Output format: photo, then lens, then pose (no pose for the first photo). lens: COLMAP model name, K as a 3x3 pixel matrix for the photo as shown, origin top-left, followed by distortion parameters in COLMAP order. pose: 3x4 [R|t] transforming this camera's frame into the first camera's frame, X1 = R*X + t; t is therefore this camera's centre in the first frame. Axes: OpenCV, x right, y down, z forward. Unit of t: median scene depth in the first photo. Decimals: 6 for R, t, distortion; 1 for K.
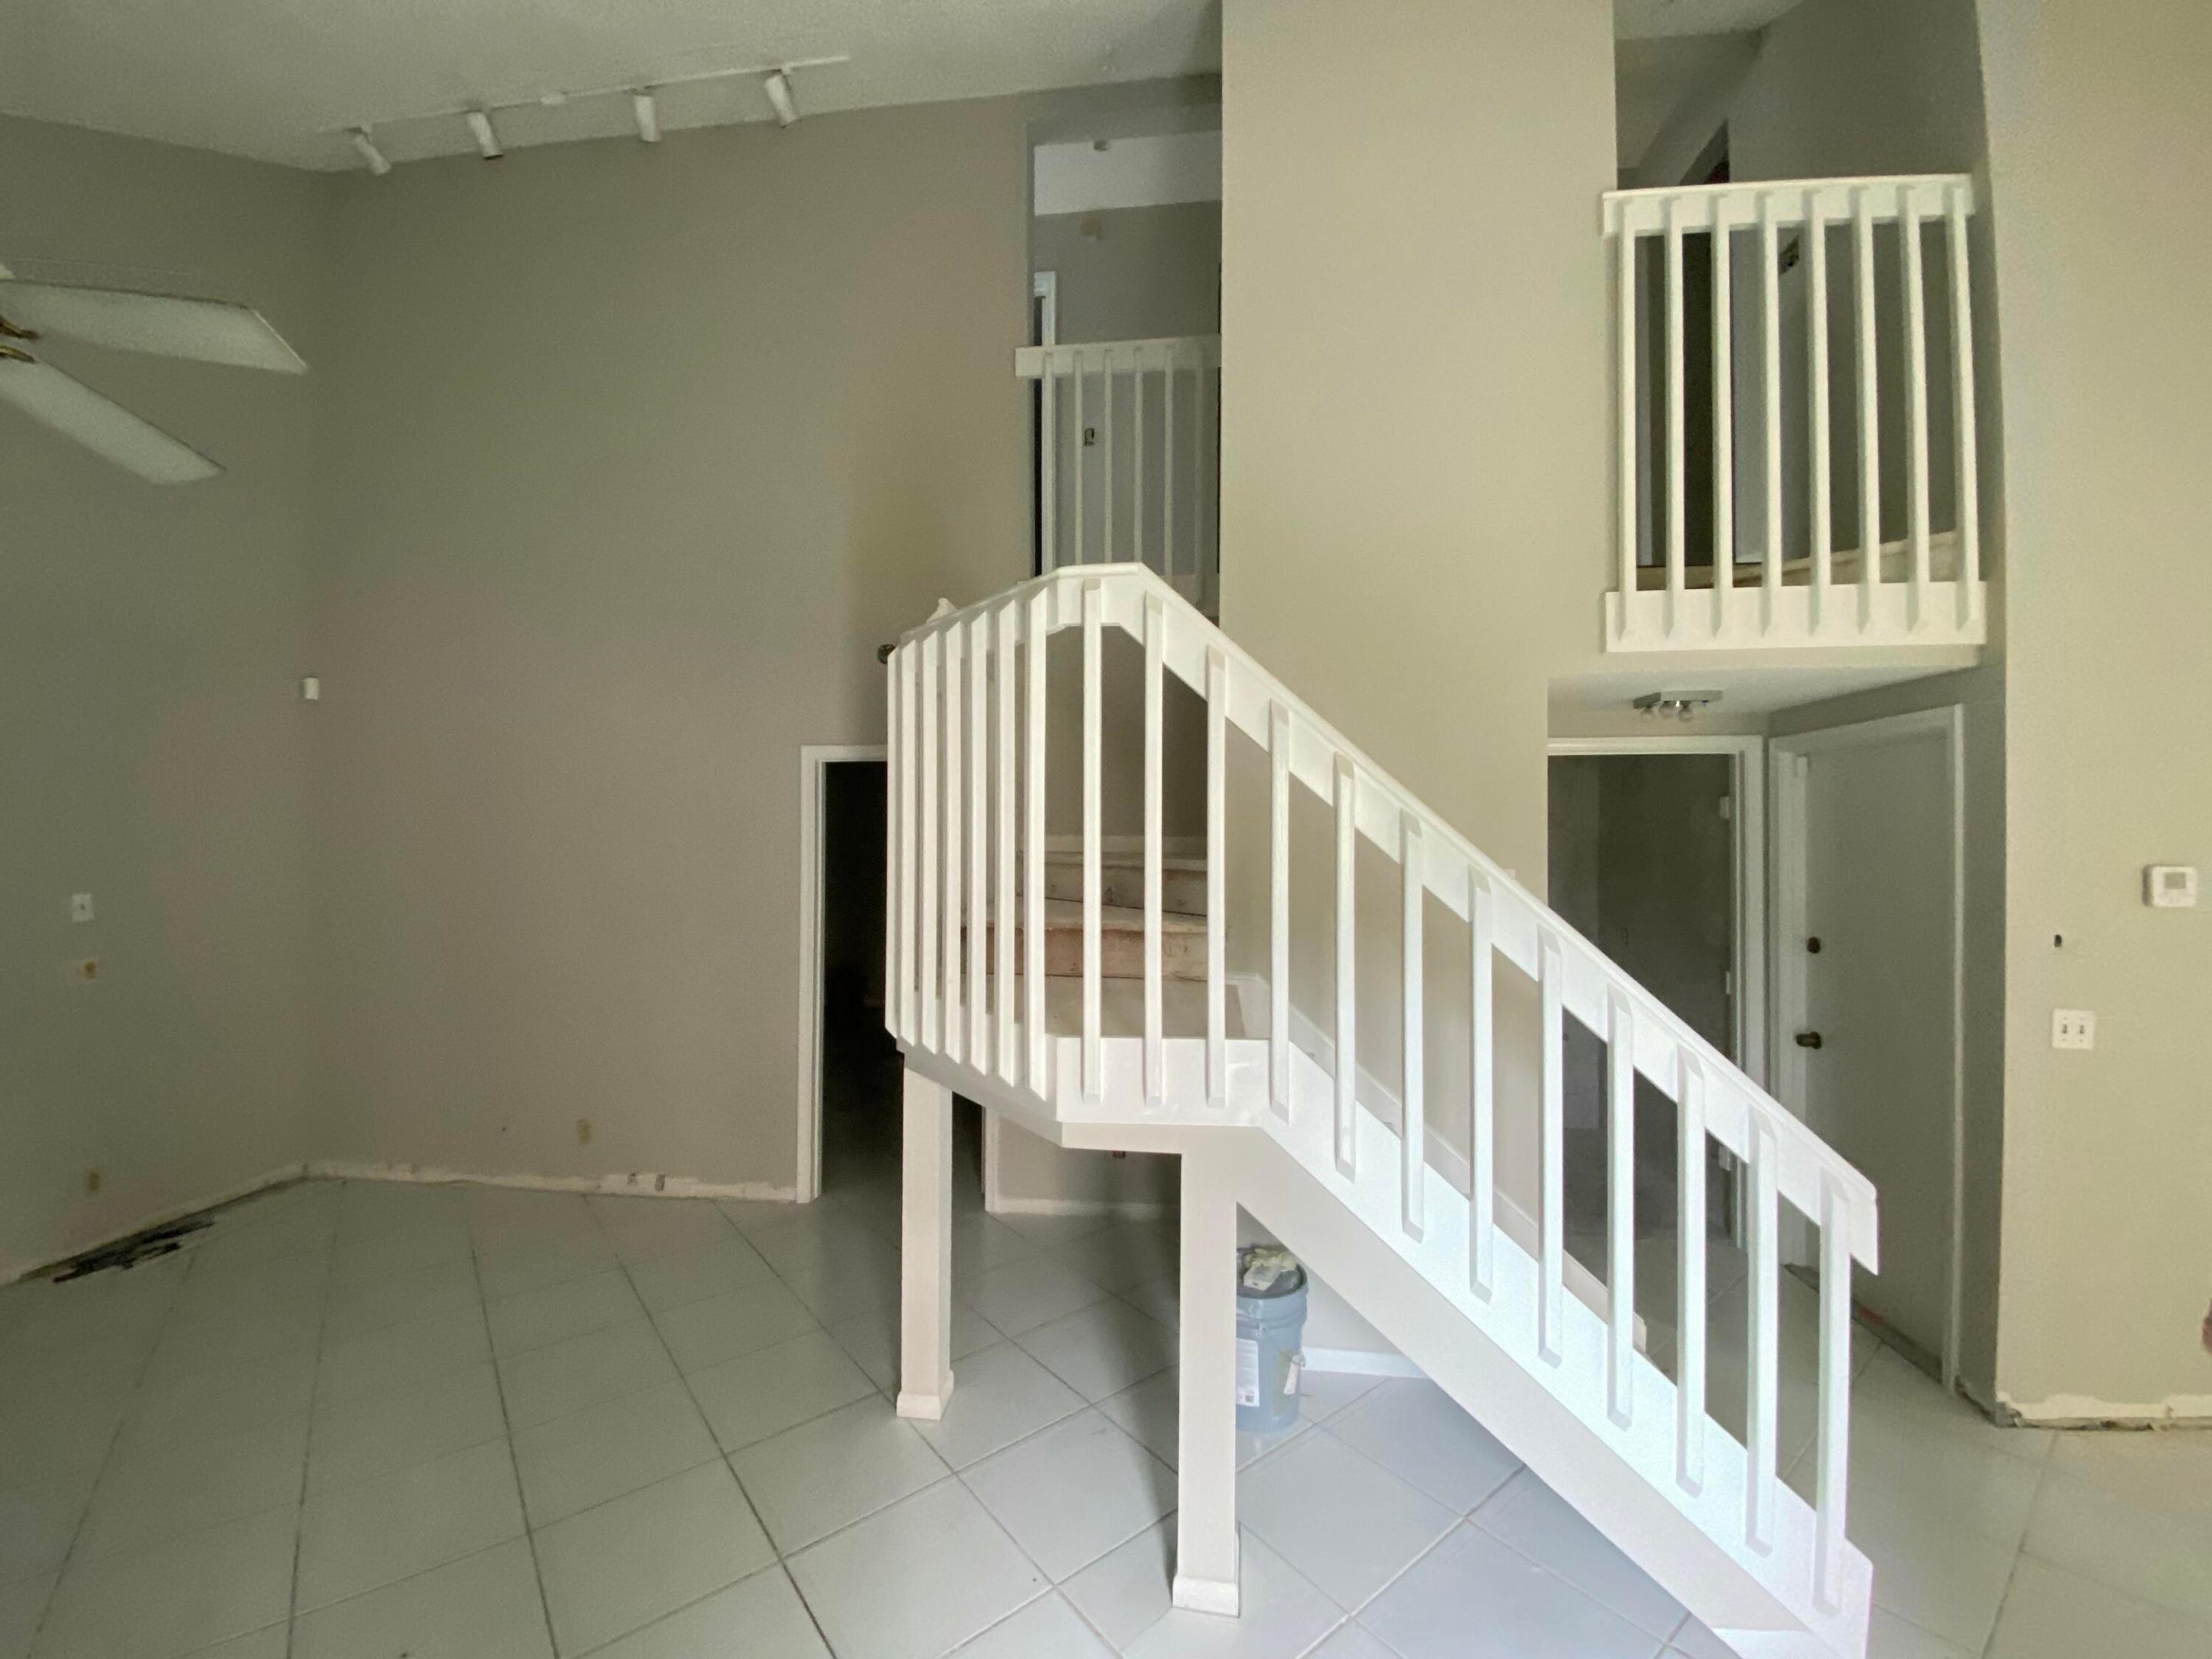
lens RADIAL K [[894.0, 0, 1100.8], [0, 894.0, 827.3], [0, 0, 1]] dist [0.012050, -0.016413]
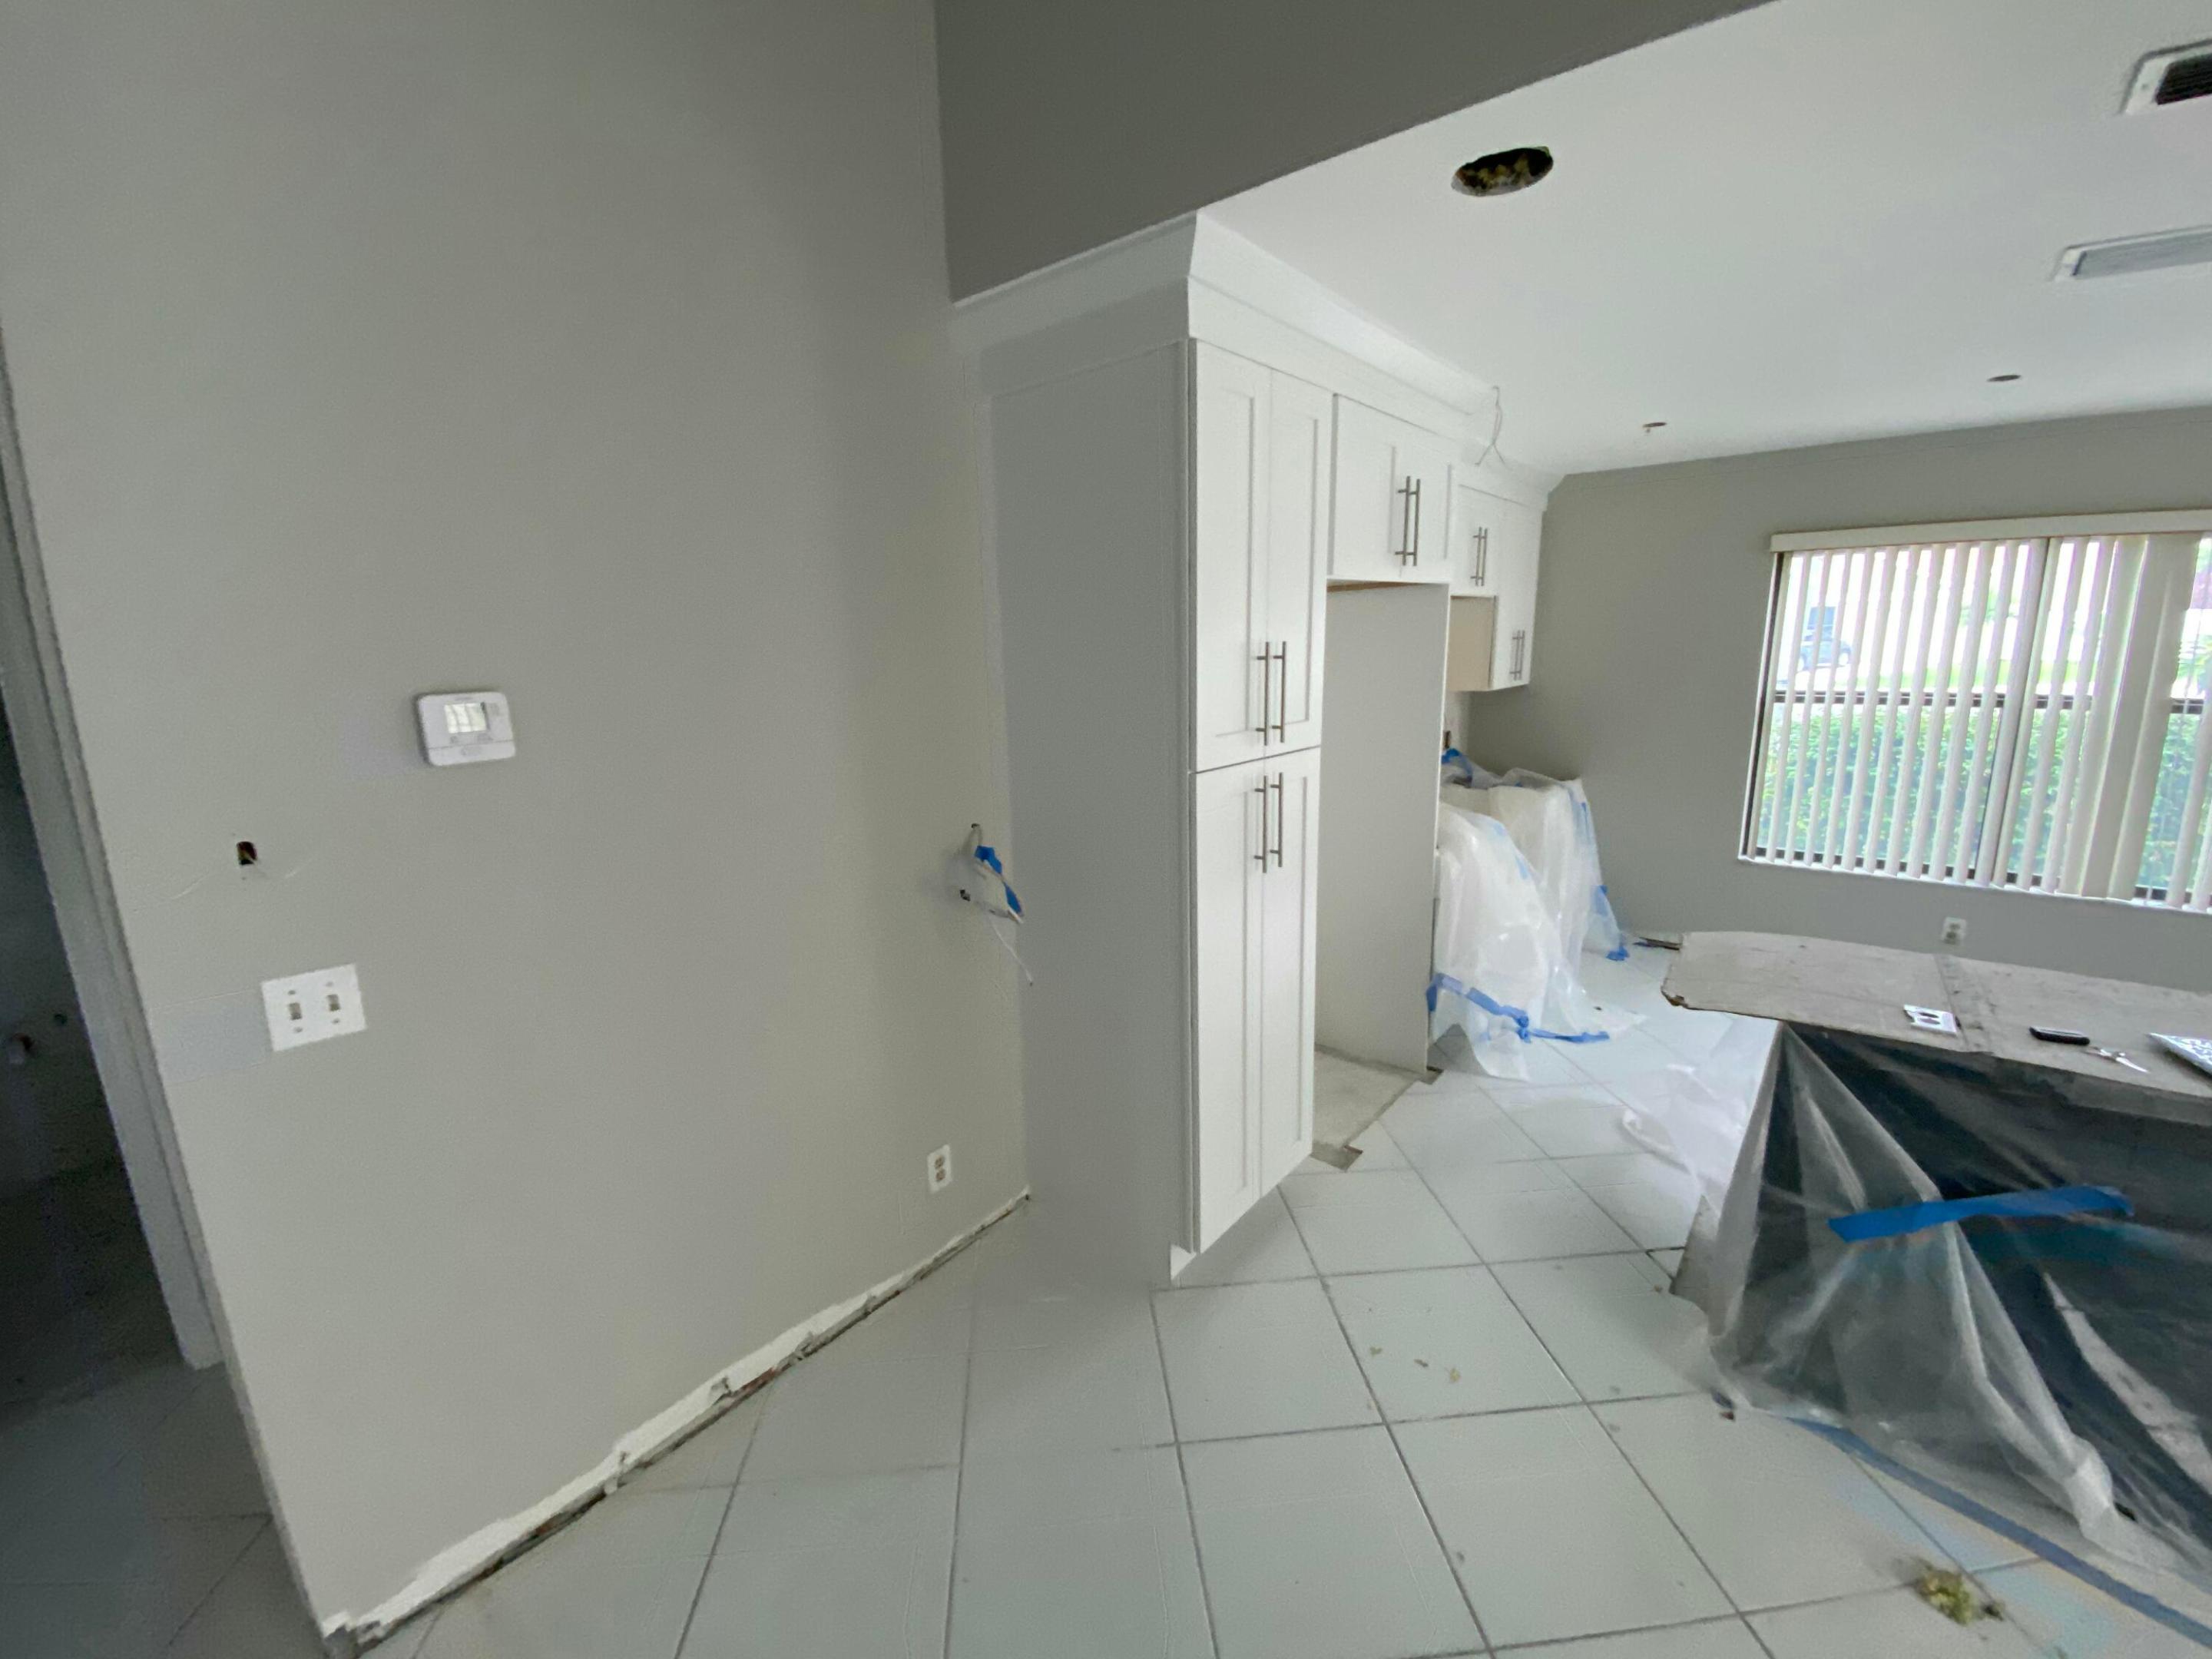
lens RADIAL K [[894.0, 0, 1100.8], [0, 894.0, 827.3], [0, 0, 1]] dist [0.012050, -0.016413]
pose [[0.545723, -0.188426, 0.816506, 0.935215], [0.010517, 0.975854, 0.218169, 0.008240], [-0.837899, -0.110472, 0.534528, 0.319274]]
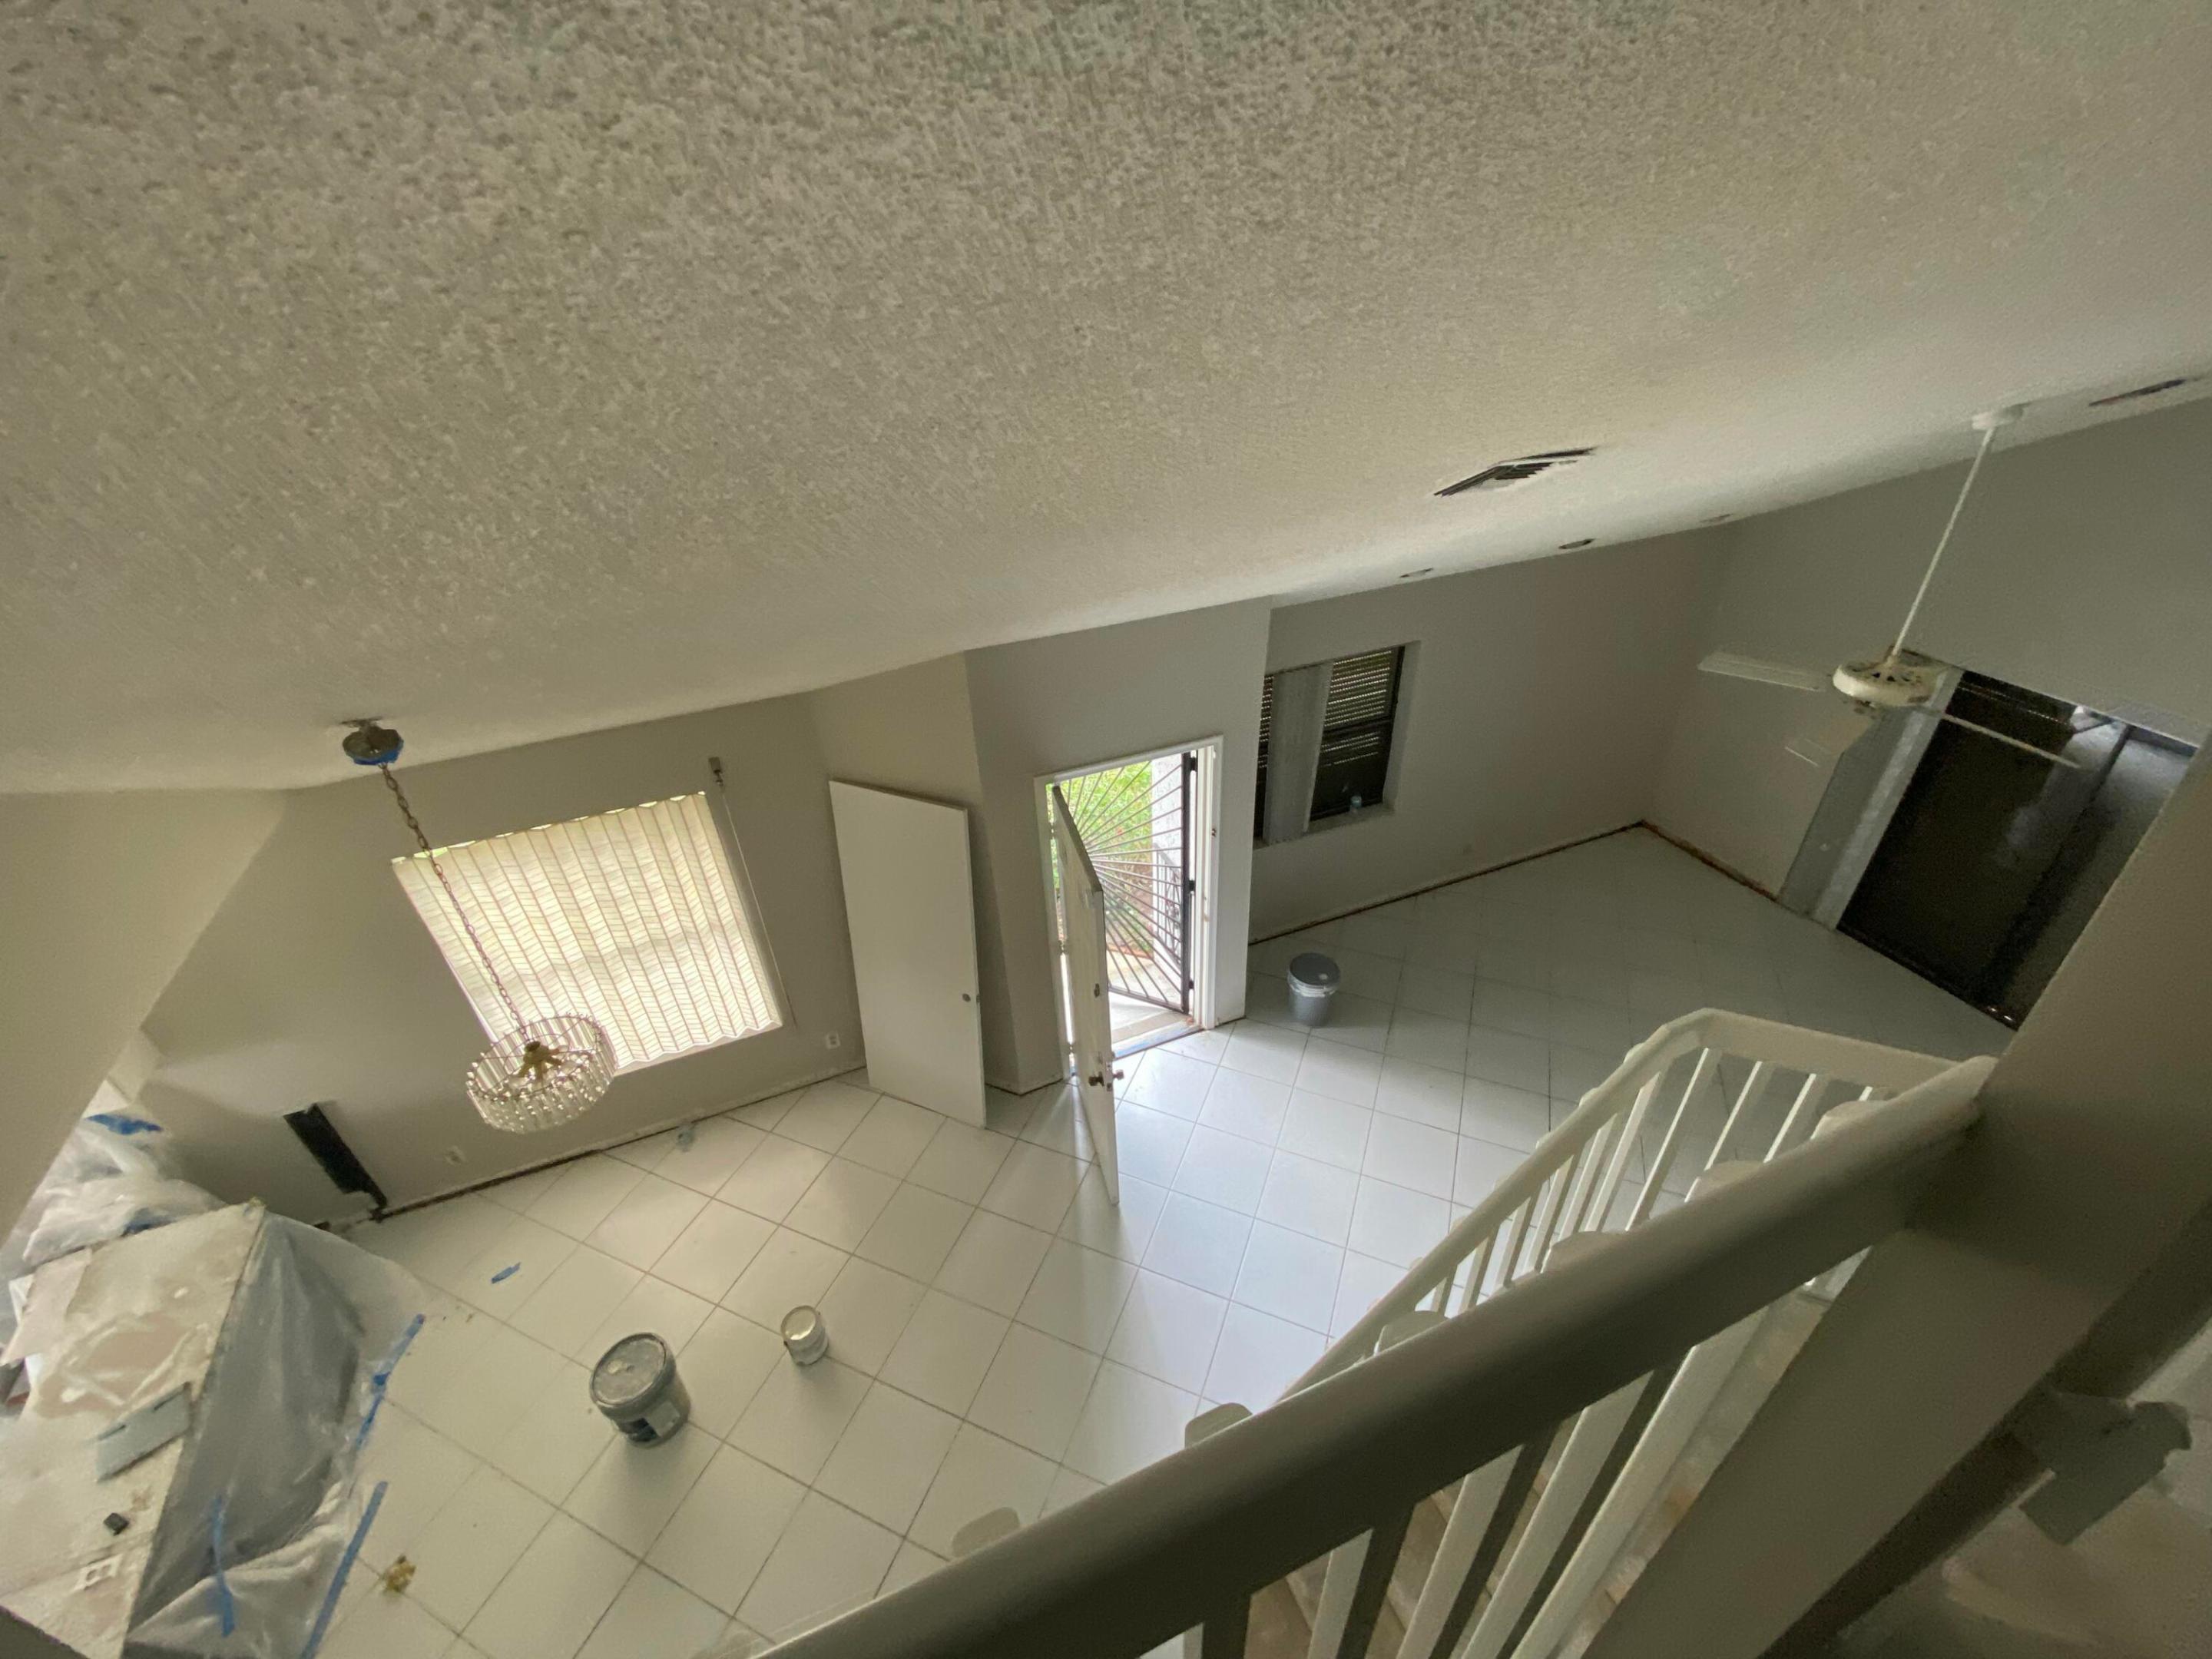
lens RADIAL K [[906.7, 0, 1090.8], [0, 906.7, 816.6], [0, 0, 1]] dist [0.013428, -0.017718]
pose [[-0.874698, 0.292782, -0.386242, 0.901572], [0.059993, 0.856195, 0.513158, -0.970969], [0.480941, 0.425686, -0.766477, 1.152185]]
